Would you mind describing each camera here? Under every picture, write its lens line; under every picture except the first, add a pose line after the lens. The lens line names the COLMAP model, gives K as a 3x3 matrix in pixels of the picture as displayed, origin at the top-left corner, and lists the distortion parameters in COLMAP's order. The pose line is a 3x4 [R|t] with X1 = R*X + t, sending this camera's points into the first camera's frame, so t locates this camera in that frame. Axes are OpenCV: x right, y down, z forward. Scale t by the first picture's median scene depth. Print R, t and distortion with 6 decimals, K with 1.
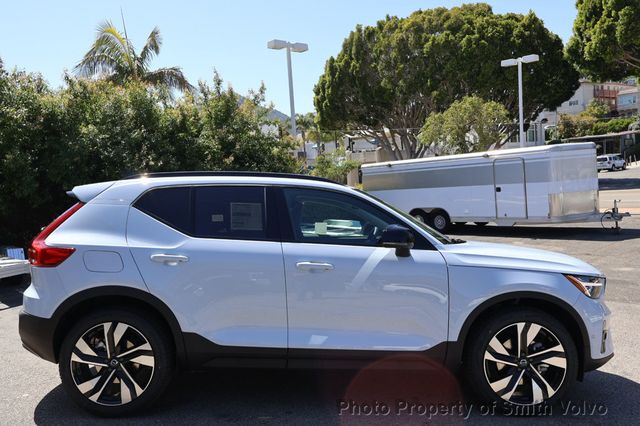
lens RADIAL K [[559.3, 0, 314.2], [0, 559.3, 213.1], [0, 0, 1]] dist [0.008353, 0.019574]
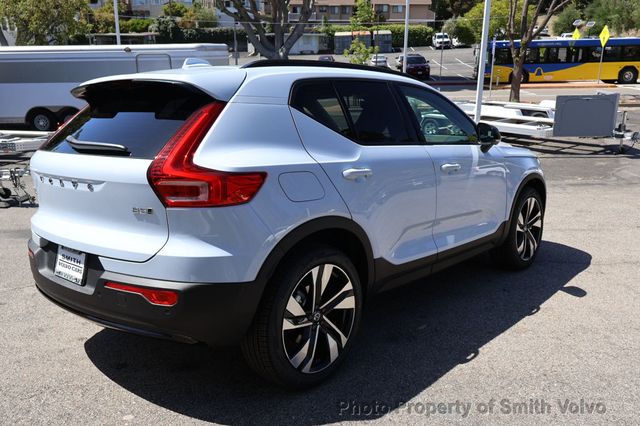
lens RADIAL K [[559.3, 0, 318.2], [0, 559.3, 207.5], [0, 0, 1]] dist [0.008353, 0.019574]
pose [[0.665593, -0.135810, 0.733854, -0.828690], [0.009696, 0.984794, 0.173456, -0.009497], [-0.746252, -0.108335, 0.656788, 0.481836]]
